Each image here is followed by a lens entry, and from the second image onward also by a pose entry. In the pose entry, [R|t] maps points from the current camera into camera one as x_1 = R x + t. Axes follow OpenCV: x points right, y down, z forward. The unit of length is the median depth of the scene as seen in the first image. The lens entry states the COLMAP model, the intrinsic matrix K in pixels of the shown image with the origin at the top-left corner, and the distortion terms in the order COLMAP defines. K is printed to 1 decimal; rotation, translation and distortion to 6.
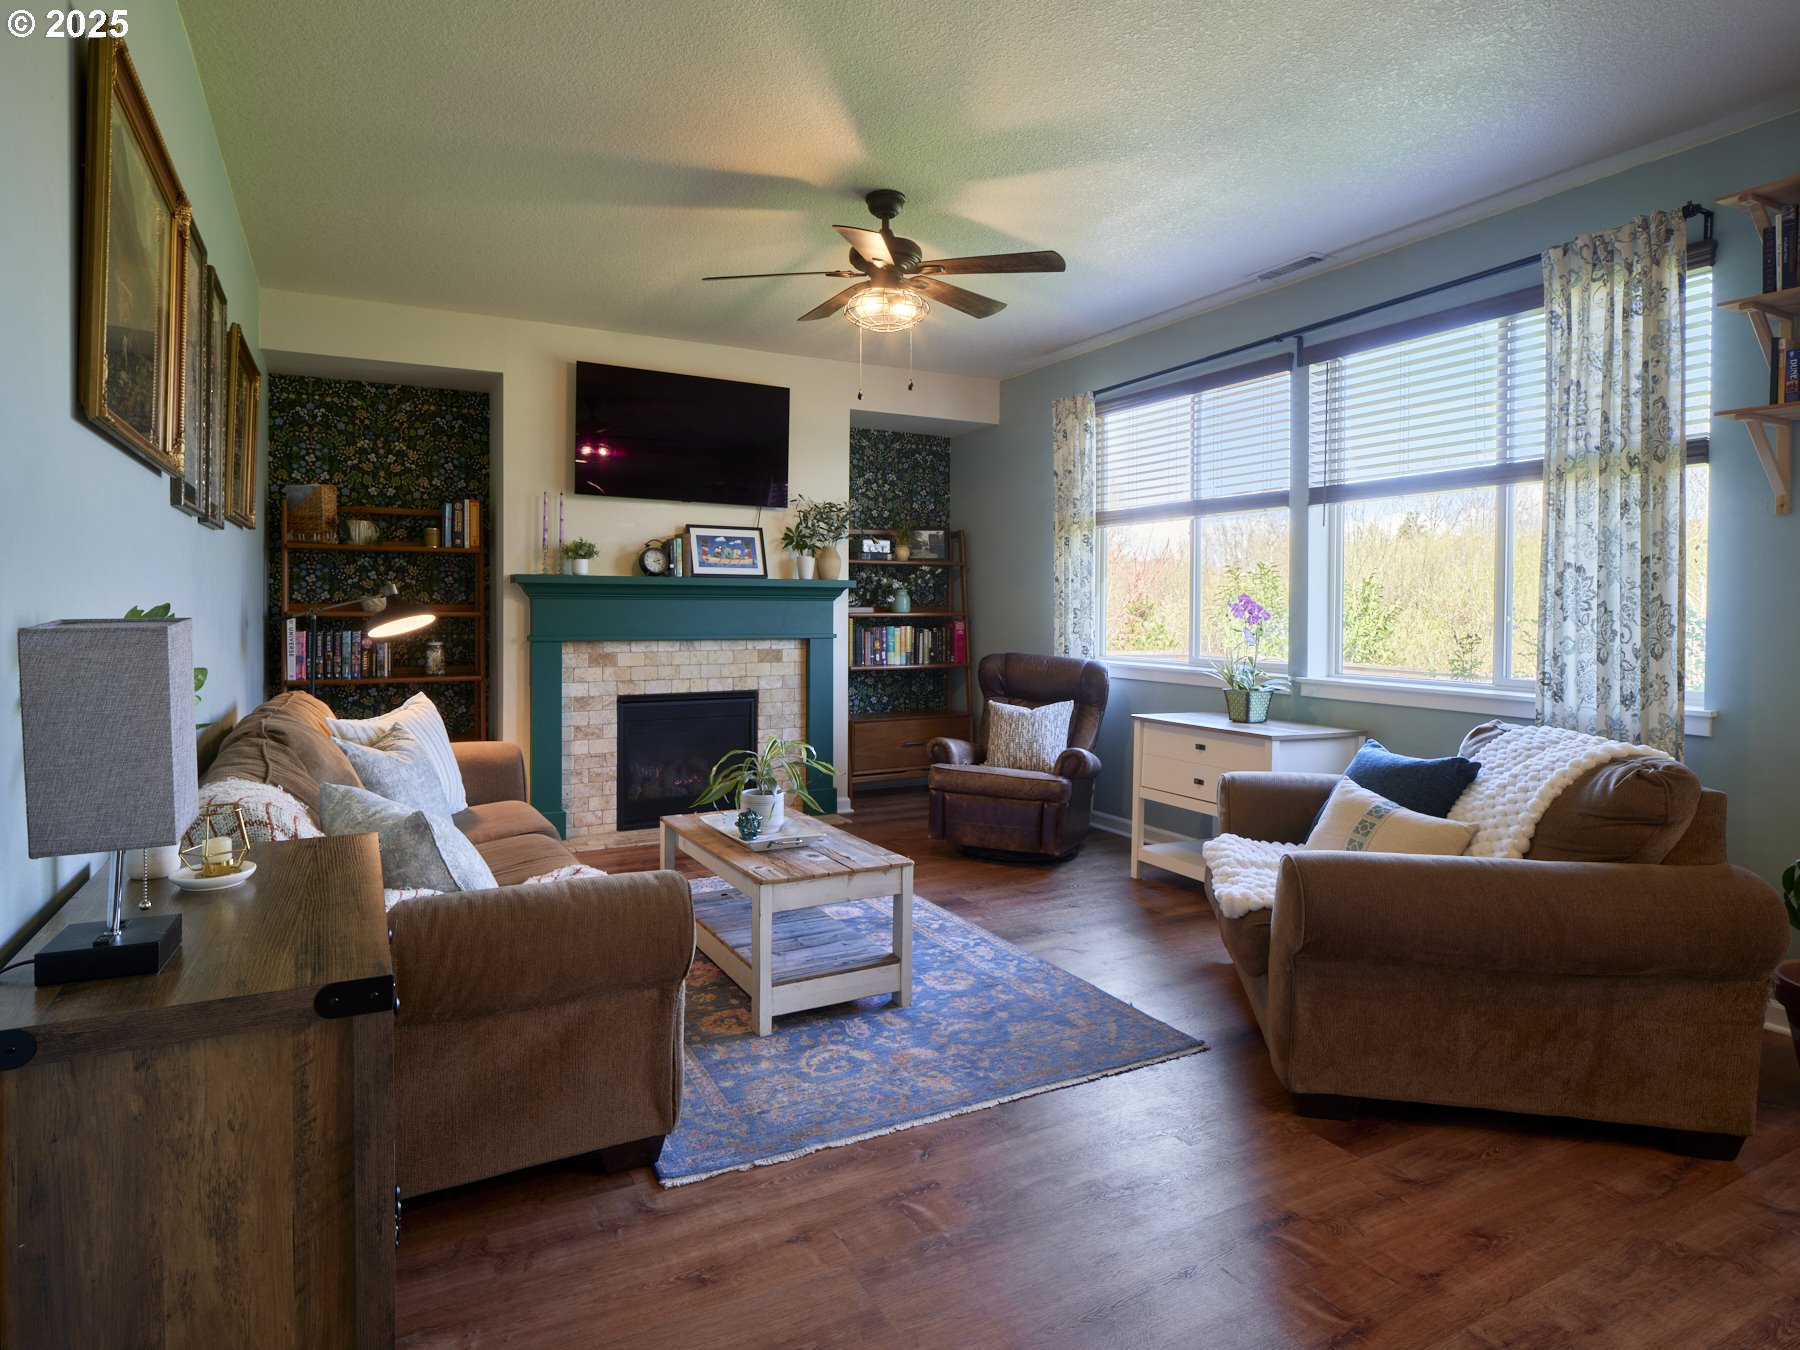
lens RADIAL K [[989.1, 0, 872.7], [0, 989.1, 619.8], [0, 0, 1]] dist [-0.005421, -0.001163]
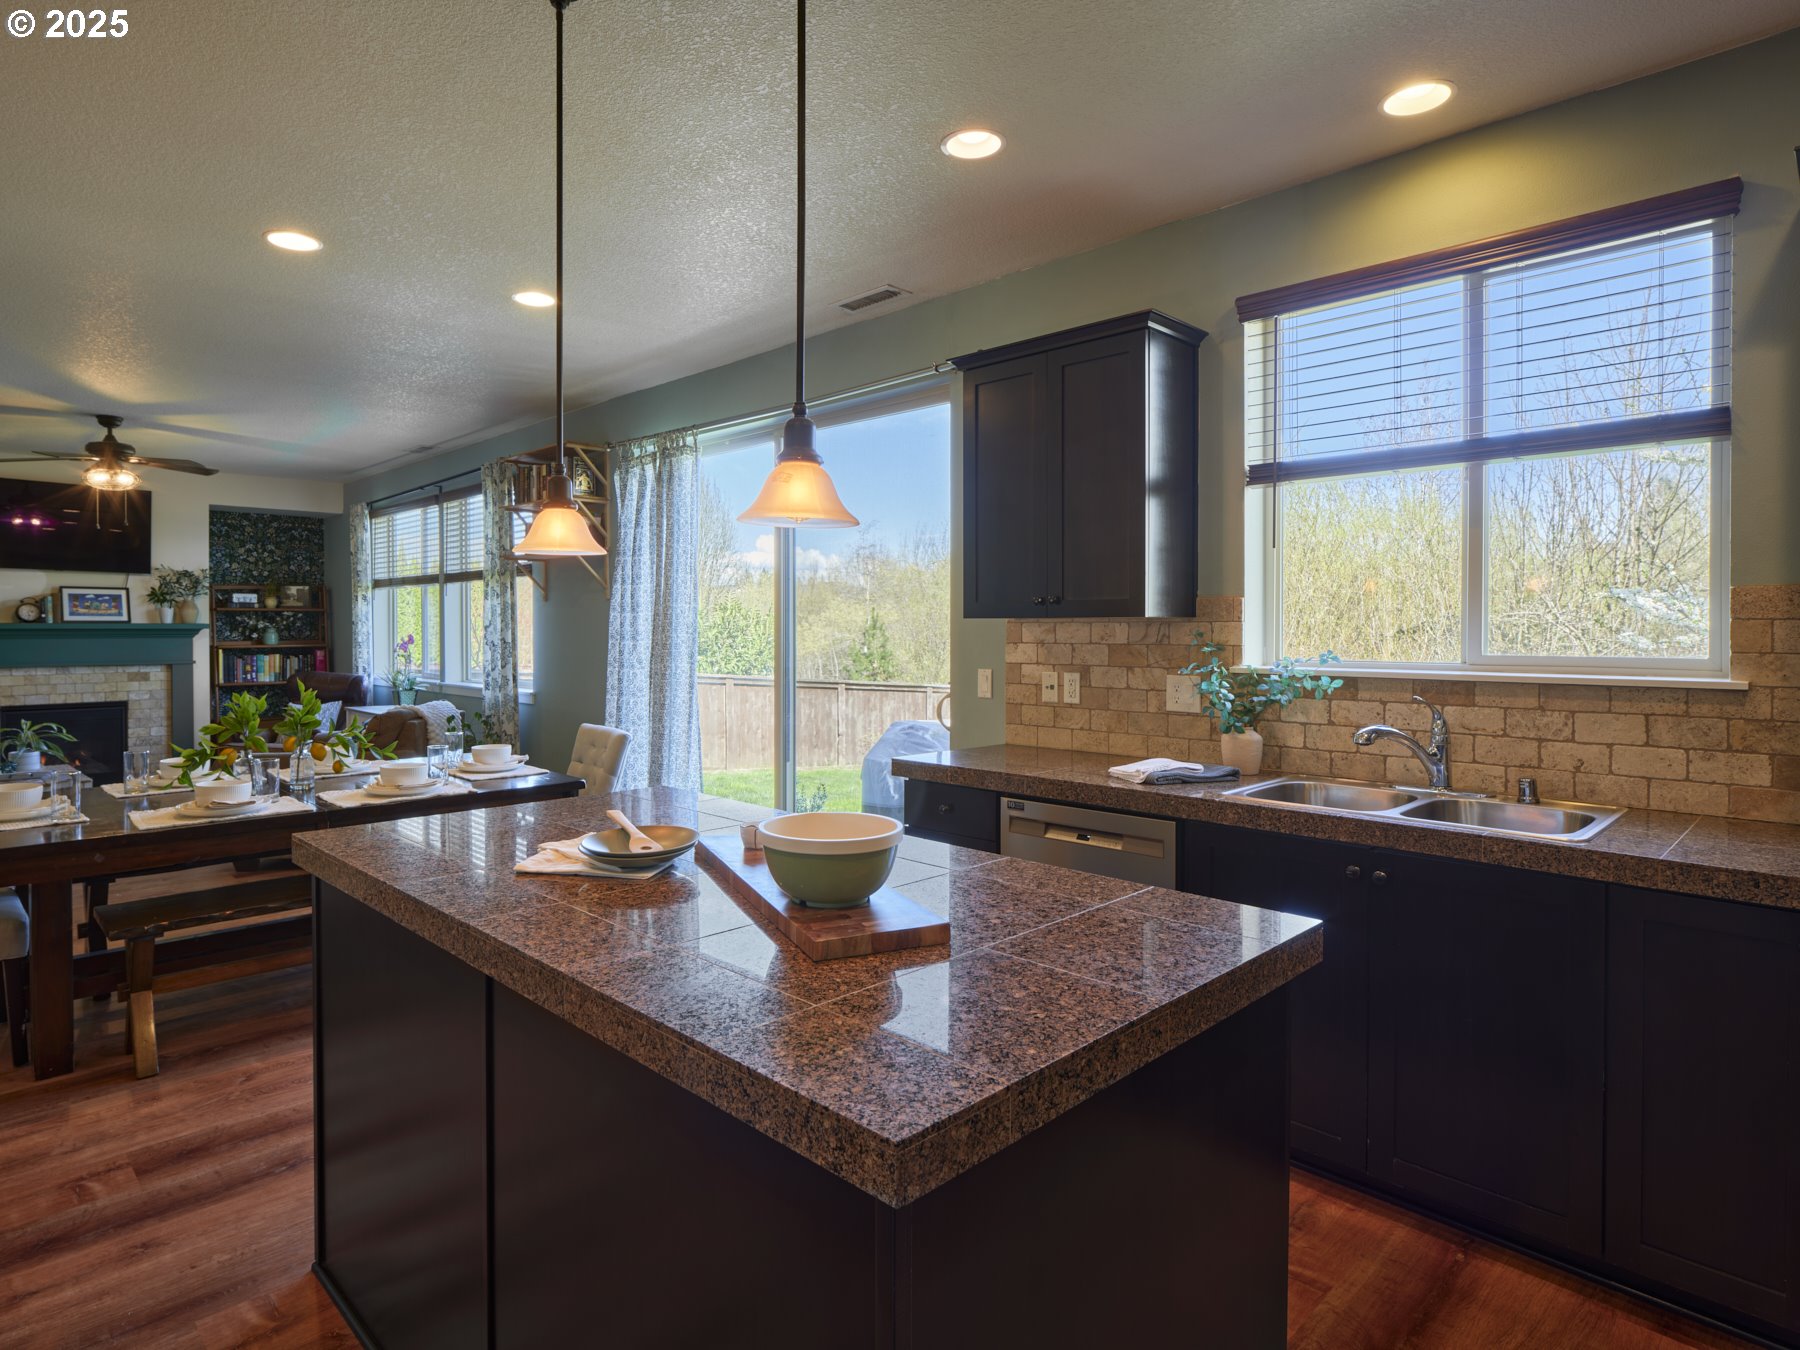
lens RADIAL K [[968.4, 0, 831.4], [0, 968.4, 639.3], [0, 0, 1]] dist [-0.001472, -0.000494]
pose [[0.959399, -0.009039, 0.281906, 0.504914], [0.009518, 0.999955, -0.000329, -0.008294], [-0.281890, 0.002999, 0.959442, -0.684045]]
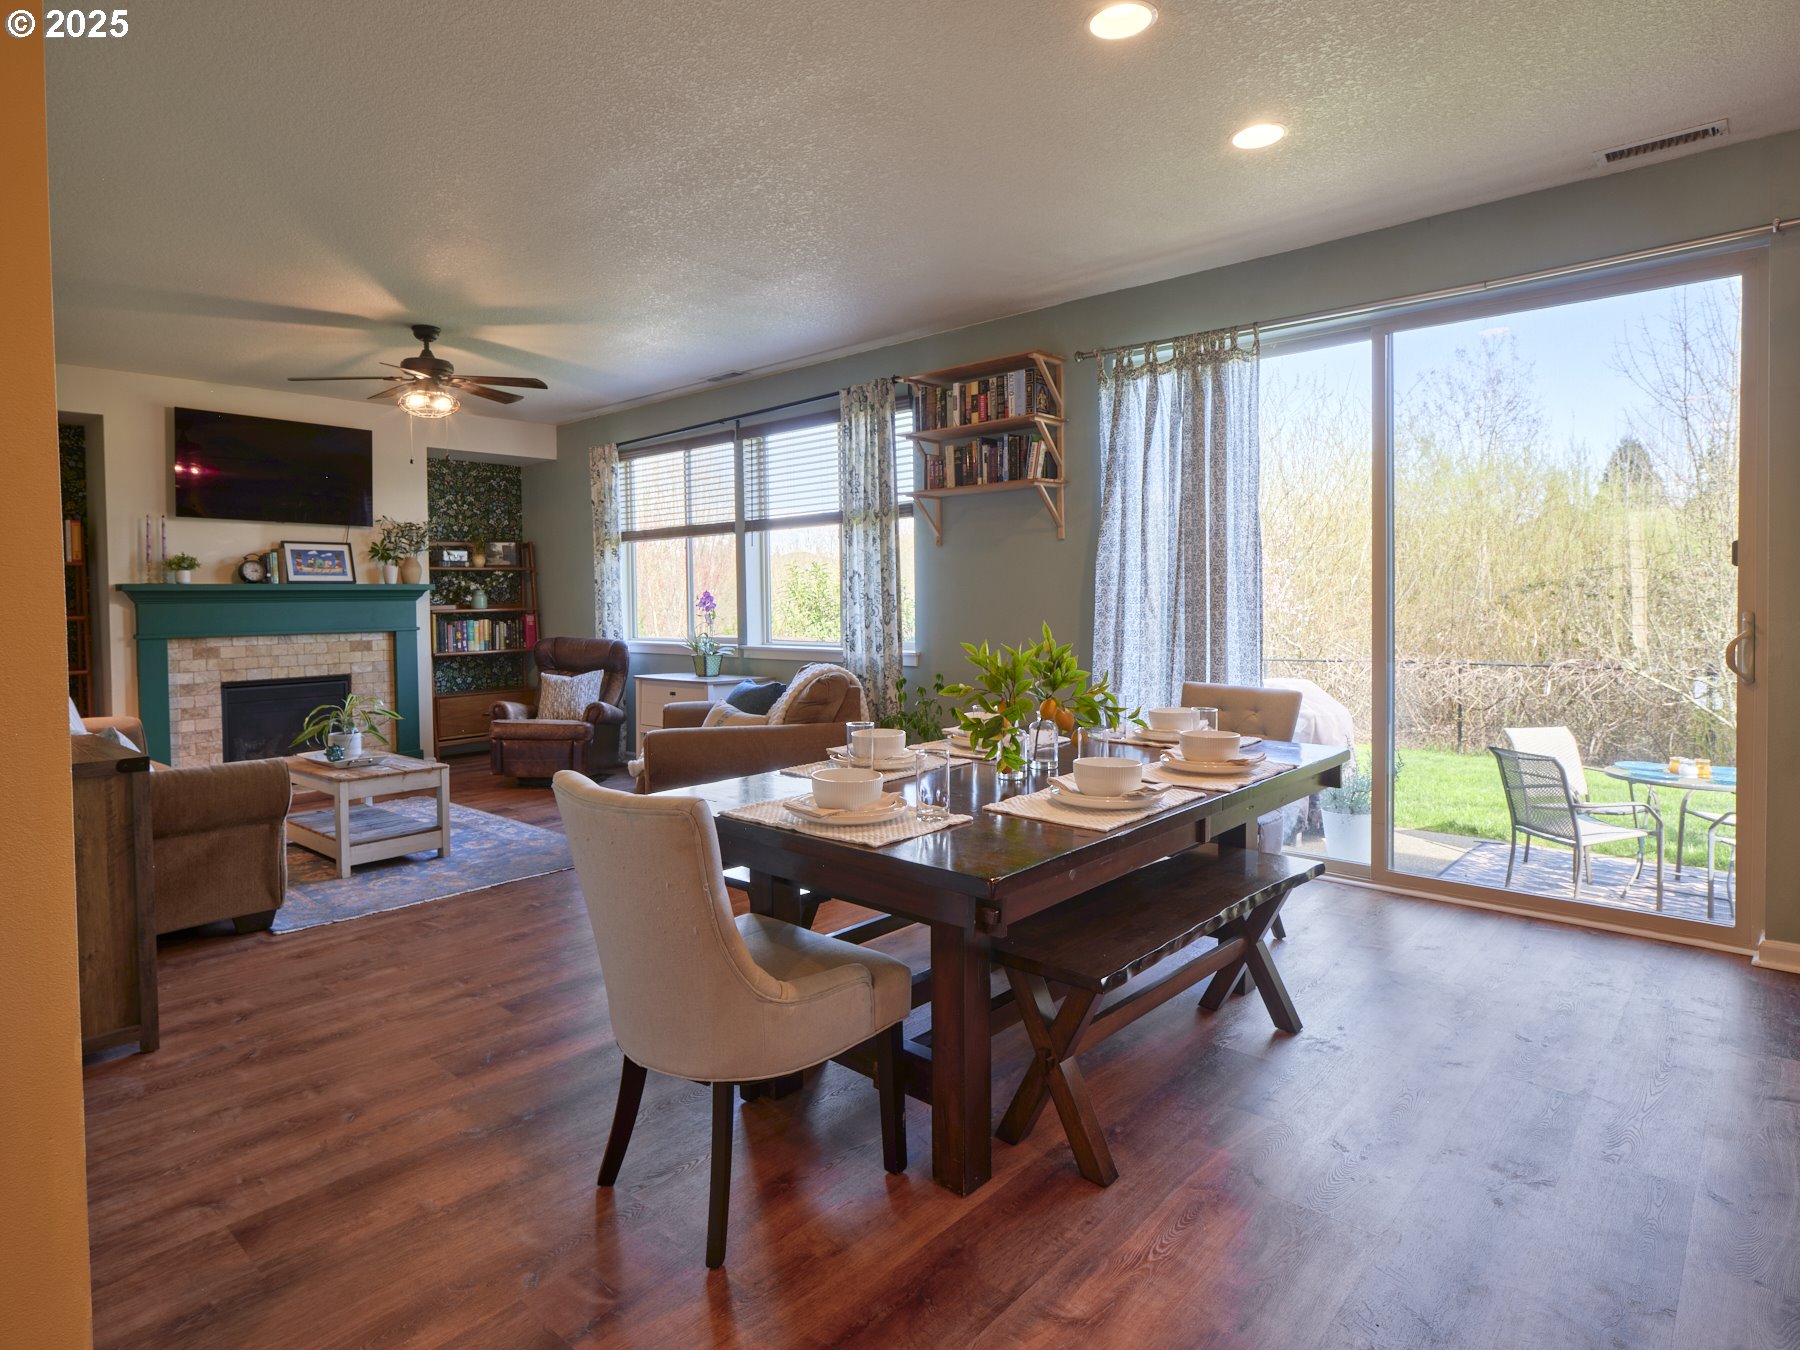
lens RADIAL K [[975.6, 0, 850.8], [0, 975.6, 621.5], [0, 0, 1]] dist [-0.005578, -0.001241]
pose [[0.942953, -0.026218, 0.331892, 0.076722], [0.023551, 0.999650, 0.012058, 0.006016], [-0.332092, -0.003554, 0.943240, -0.385526]]
